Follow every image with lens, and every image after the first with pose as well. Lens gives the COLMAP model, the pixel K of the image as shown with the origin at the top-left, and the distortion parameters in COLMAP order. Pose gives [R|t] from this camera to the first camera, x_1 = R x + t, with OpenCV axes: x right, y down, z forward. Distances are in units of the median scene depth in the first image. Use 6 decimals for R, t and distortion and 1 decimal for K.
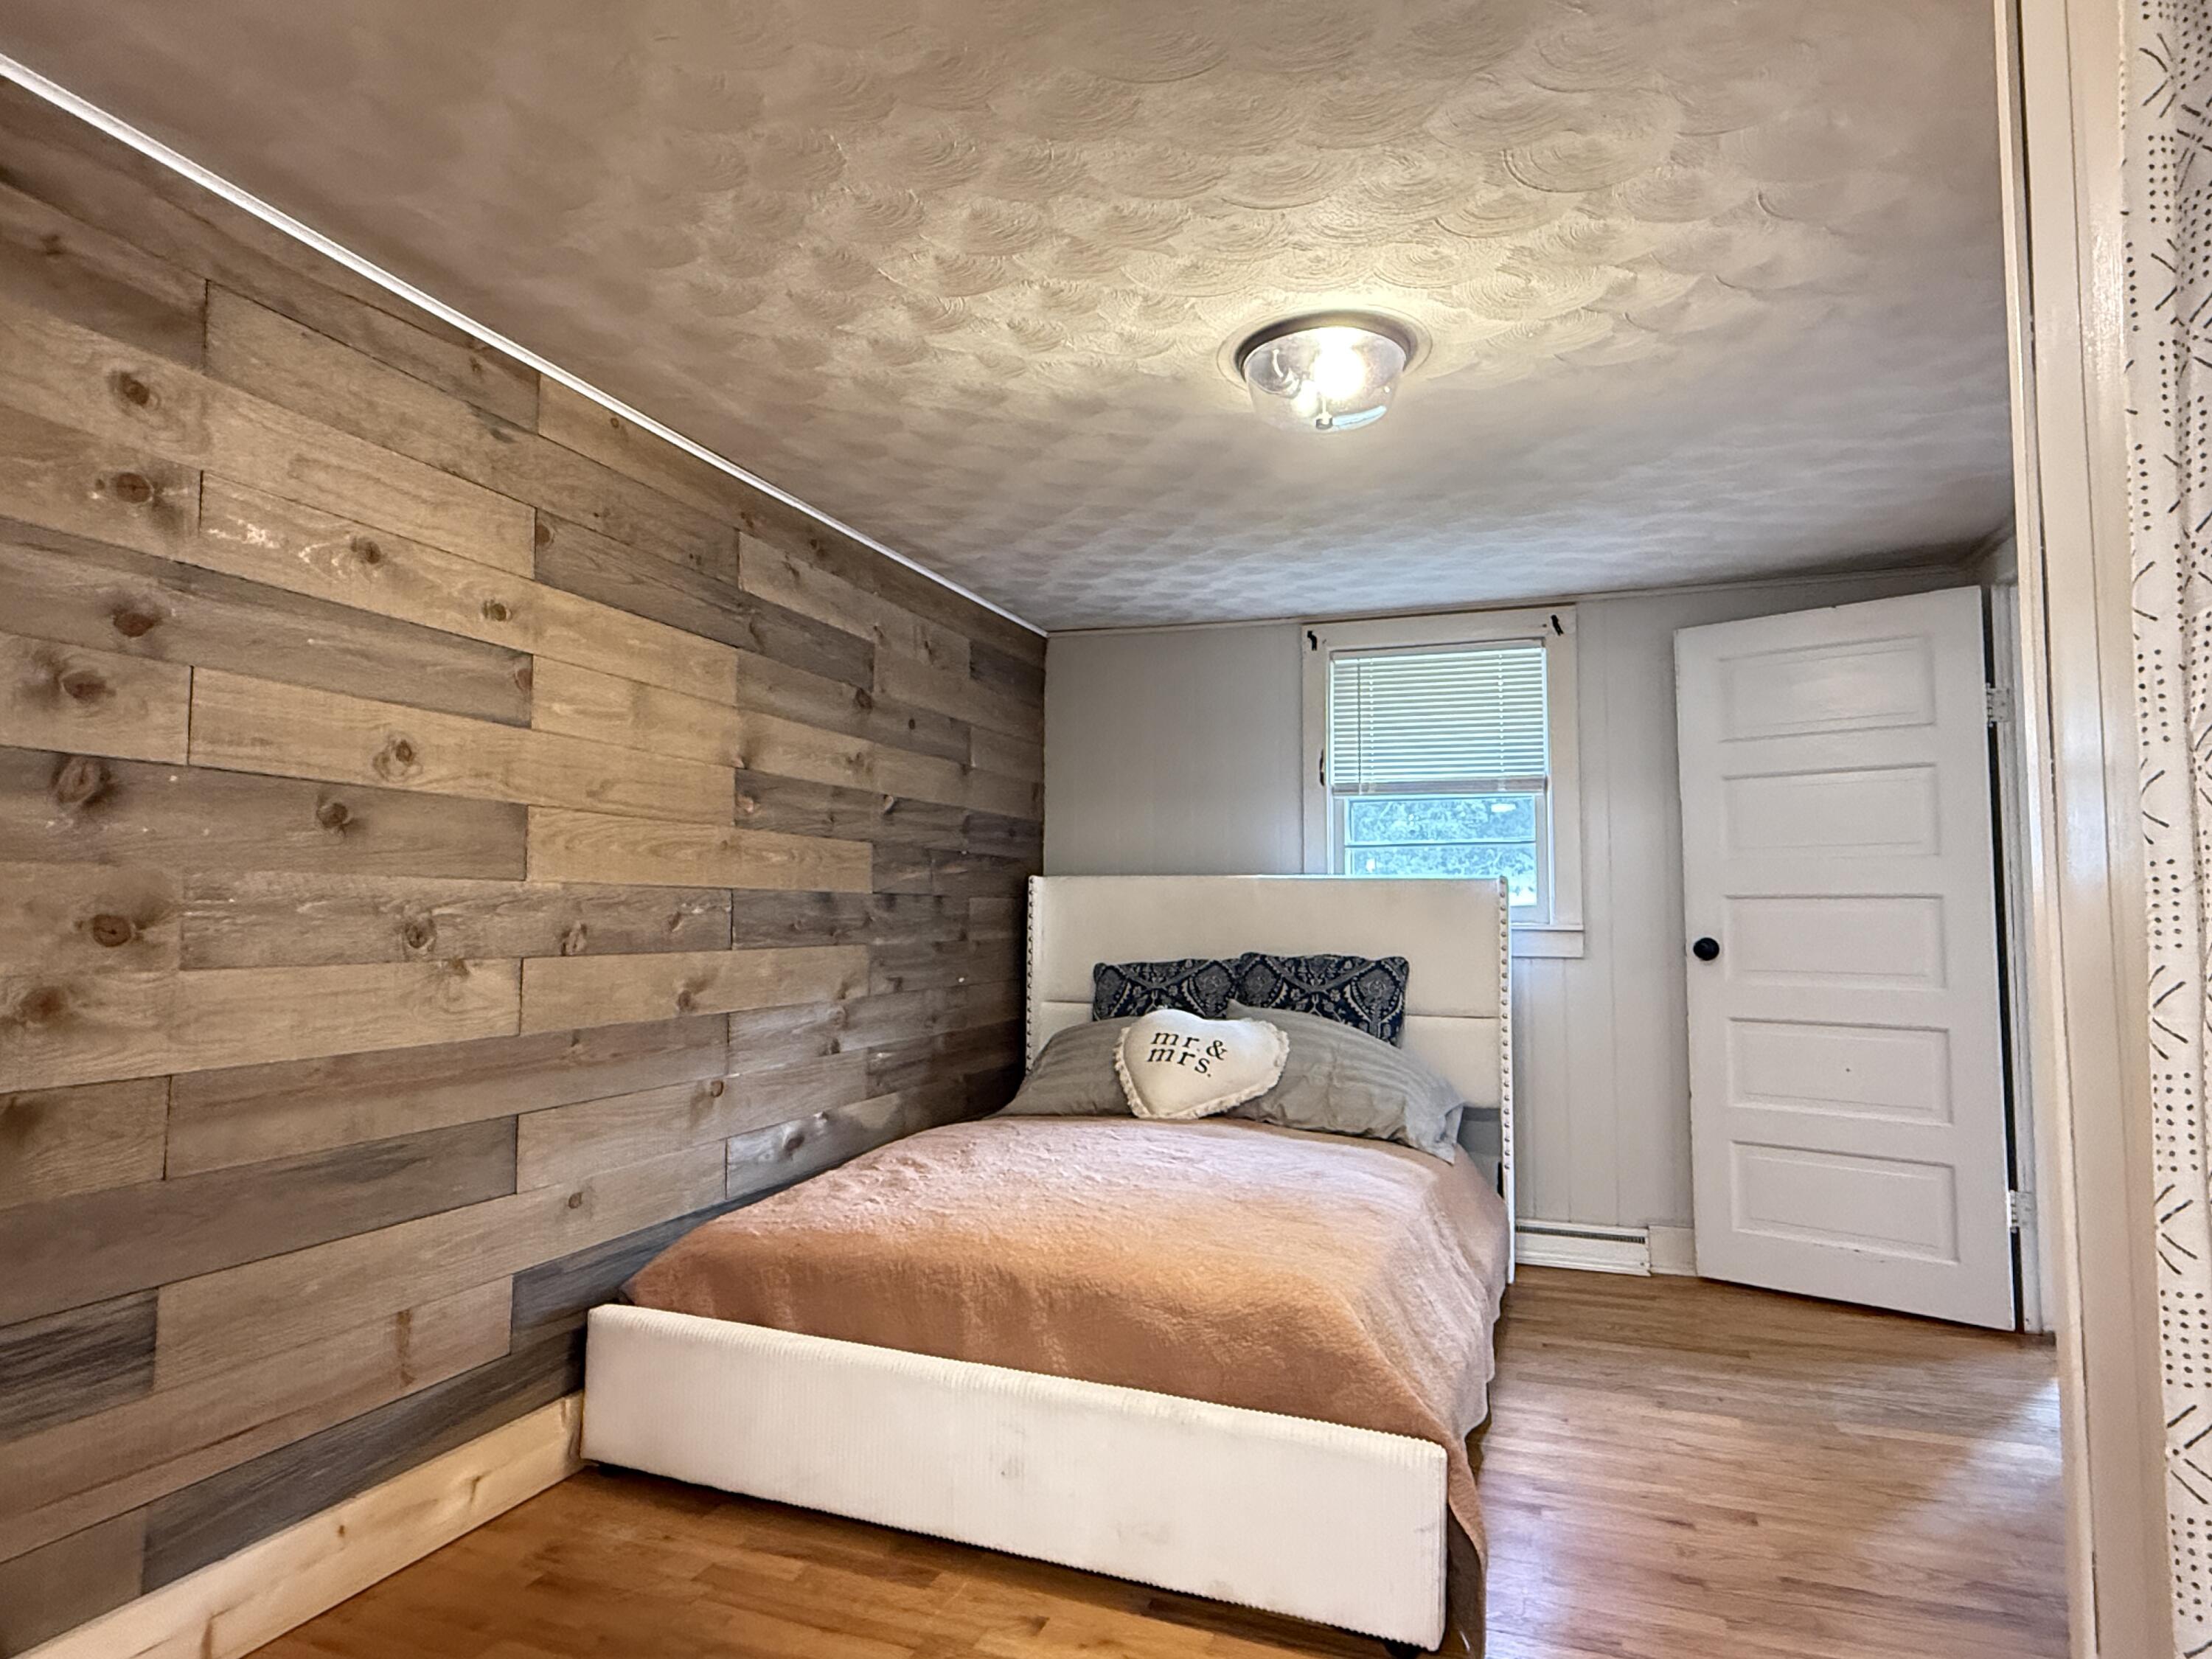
lens RADIAL K [[1246.9, 0, 1102.7], [0, 1246.9, 833.2], [0, 0, 1]] dist [-0.002230, 0.003351]
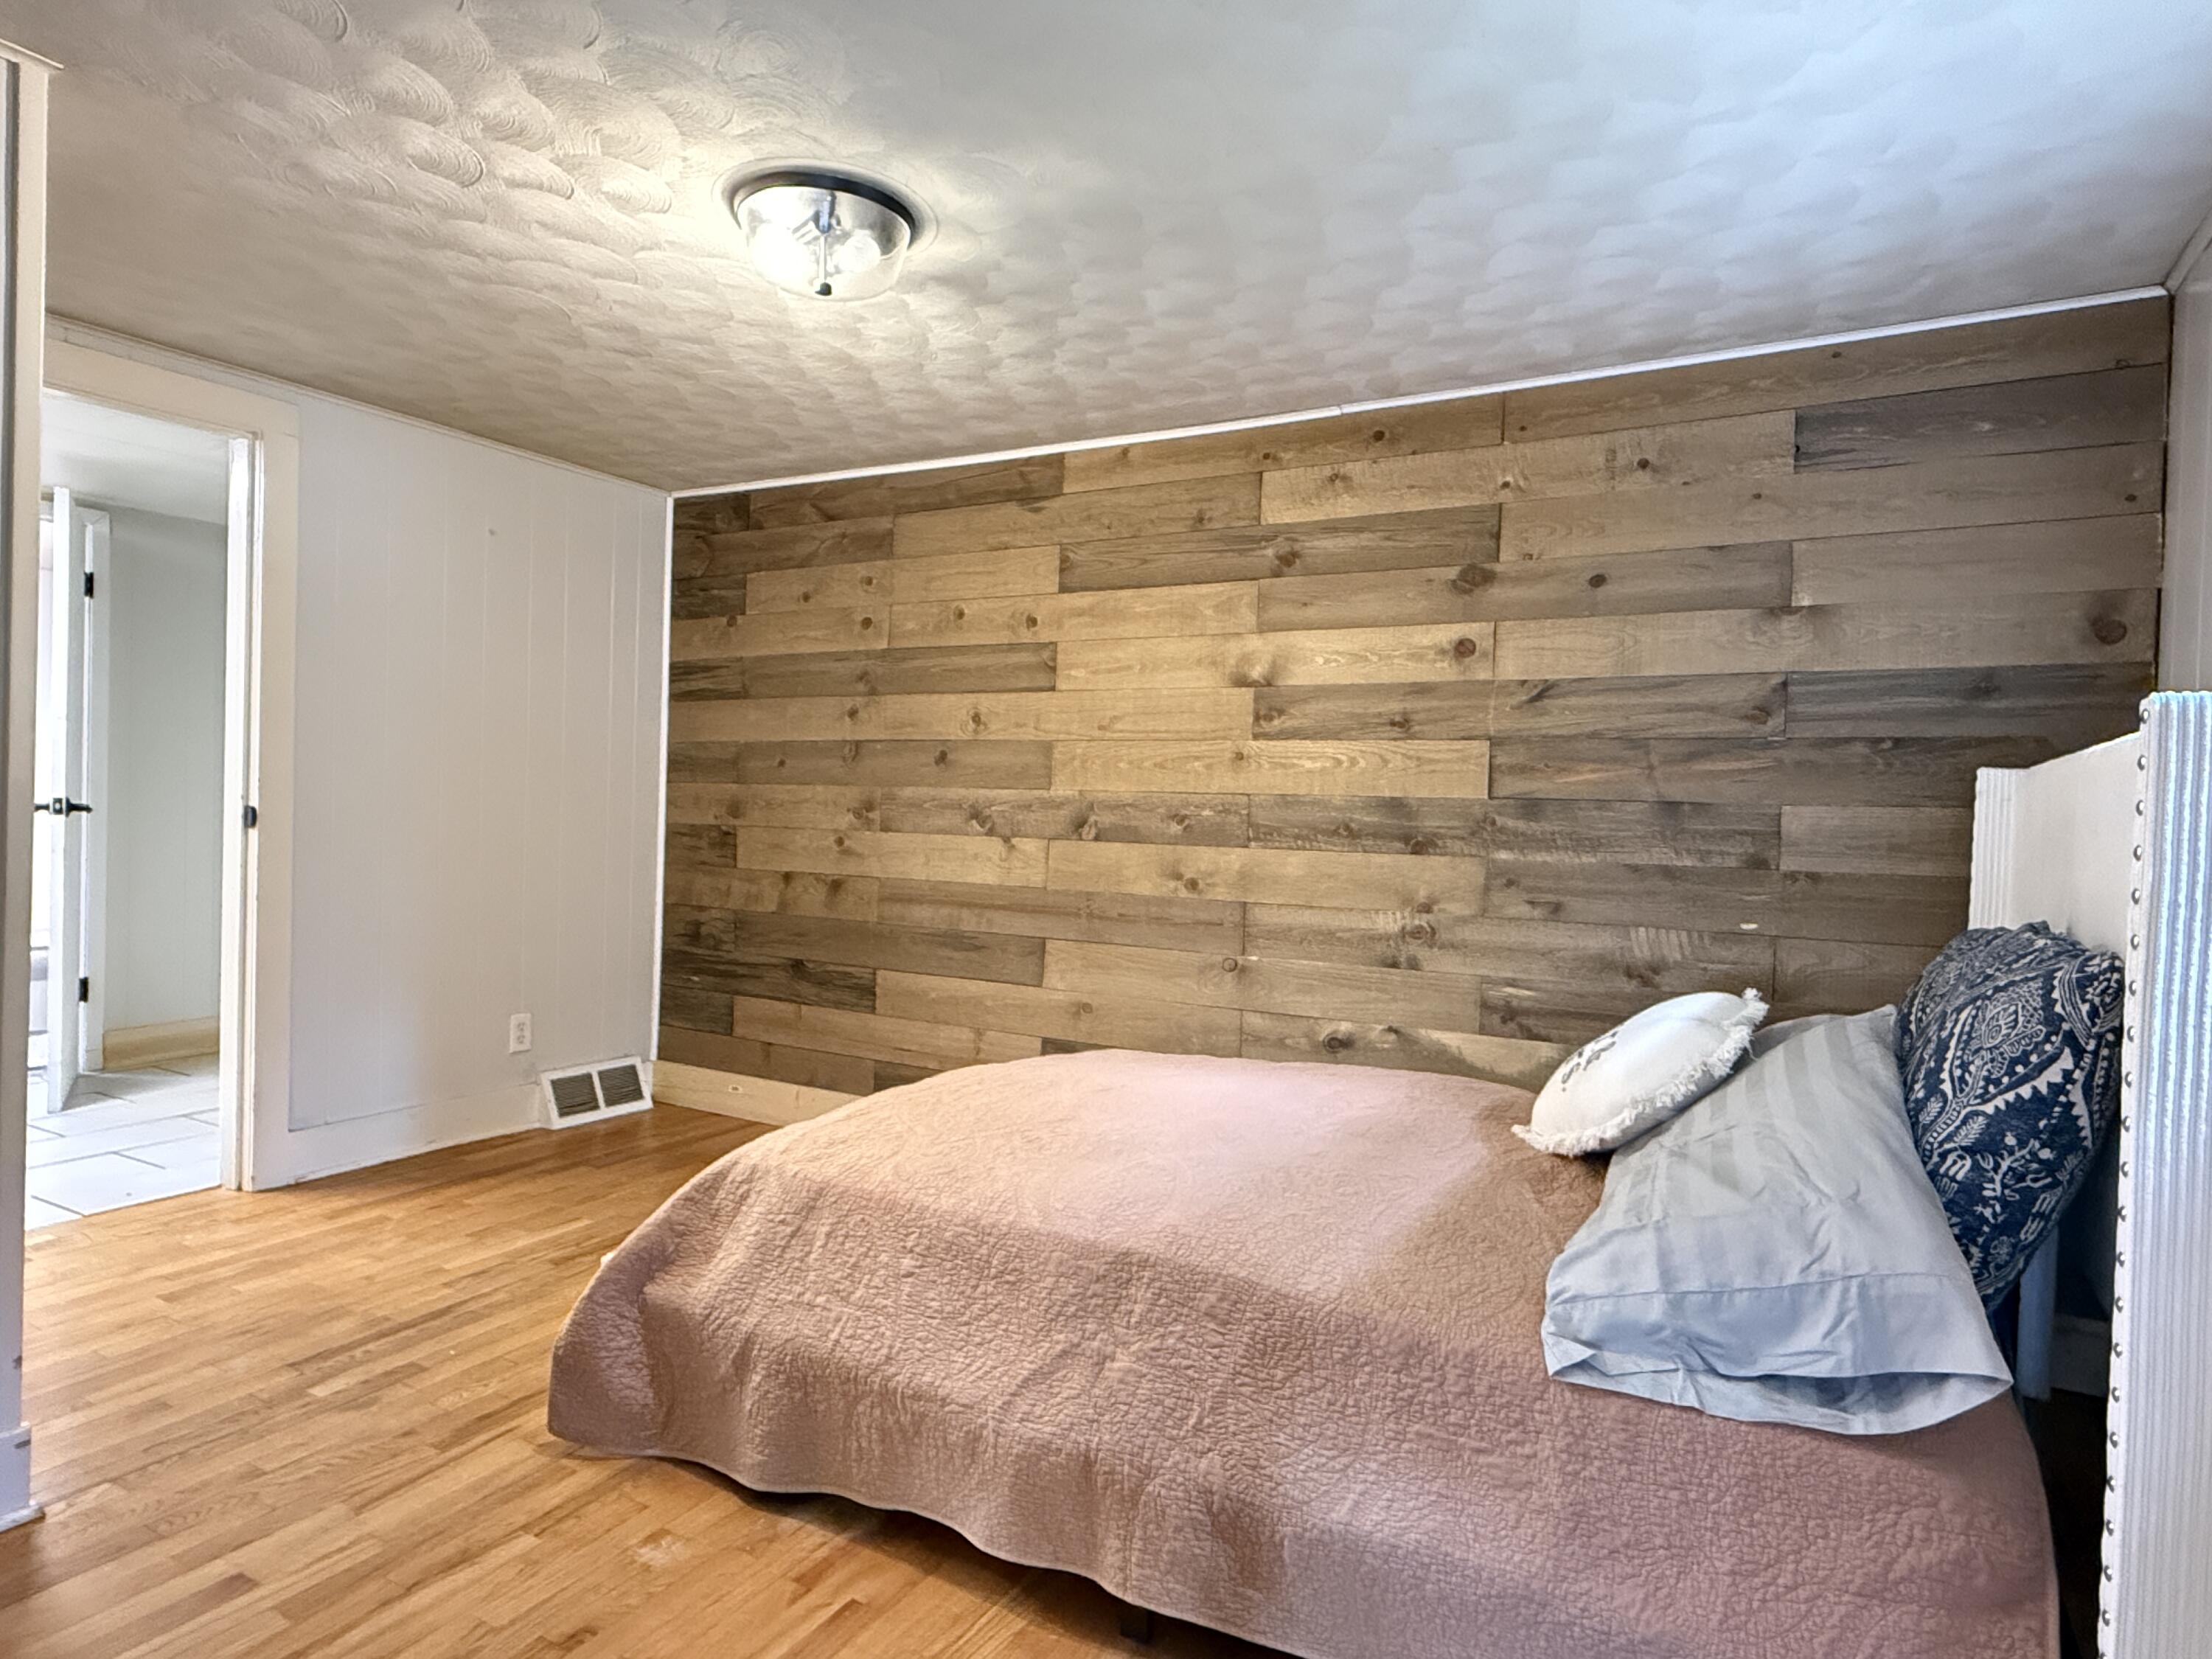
lens RADIAL K [[1246.9, 0, 1105.7], [0, 1246.9, 829.3], [0, 0, 1]] dist [-0.002230, 0.003351]
pose [[-0.157494, 0.002607, -0.987516, 0.945657], [0.034588, 0.999397, -0.002878, 0.083980], [0.986914, -0.034610, -0.157490, 1.169813]]
